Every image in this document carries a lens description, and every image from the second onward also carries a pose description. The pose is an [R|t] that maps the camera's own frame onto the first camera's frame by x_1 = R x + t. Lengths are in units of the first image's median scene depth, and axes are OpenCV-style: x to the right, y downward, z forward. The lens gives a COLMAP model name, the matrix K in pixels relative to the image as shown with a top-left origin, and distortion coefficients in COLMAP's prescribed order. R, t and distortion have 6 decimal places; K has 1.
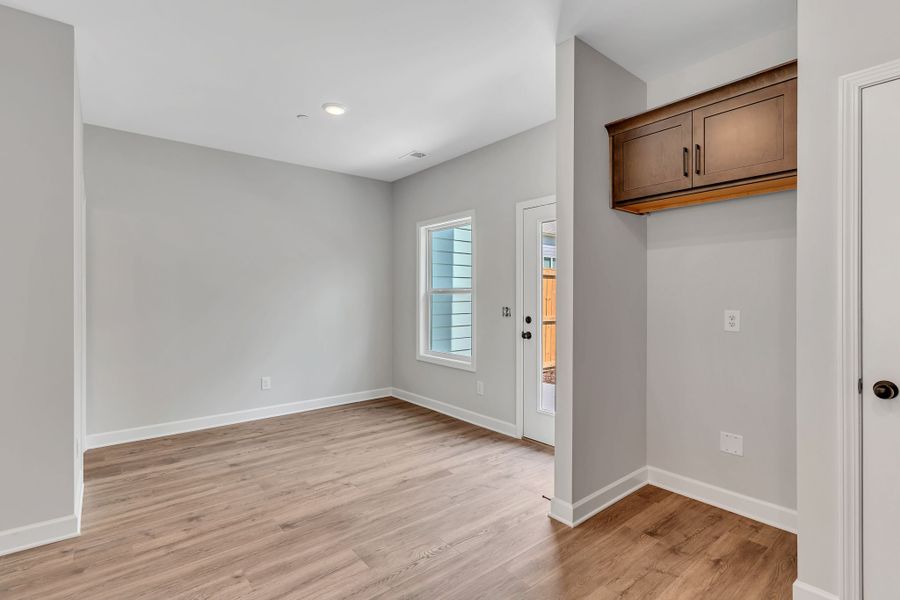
lens RADIAL K [[428.5, 0, 448.9], [0, 428.5, 296.9], [0, 0, 1]] dist [0.000284, -0.000127]
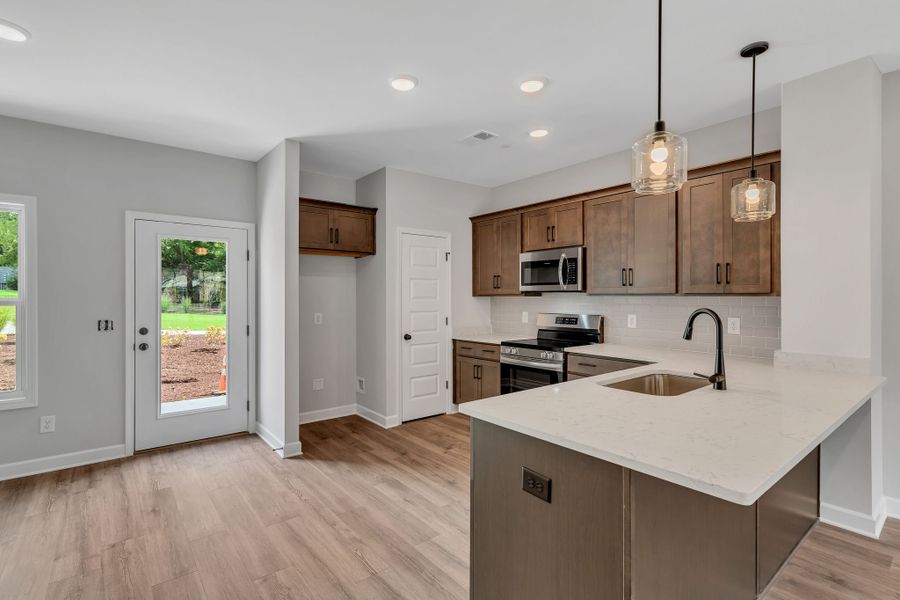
lens RADIAL K [[428.5, 0, 448.9], [0, 428.5, 296.9], [0, 0, 1]] dist [0.000284, -0.000127]
pose [[0.009305, 0.002993, 0.999952, -0.788906], [0.002898, 0.999991, -0.003020, -0.021129], [-0.999953, 0.002926, 0.009296, 0.272327]]
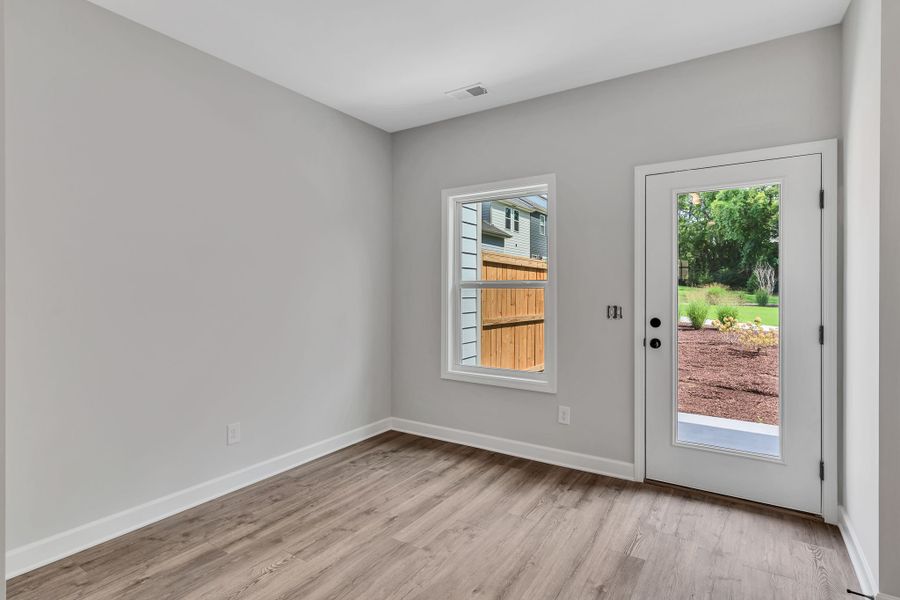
lens RADIAL K [[459.4, 0, 447.7], [0, 459.4, 291.6], [0, 0, 1]] dist [0.004506, 0.000587]
pose [[0.953479, 0.000756, 0.301459, -0.395187], [-0.000654, 1.000000, -0.000438, -0.000399], [-0.301459, 0.000220, 0.953479, 0.334026]]
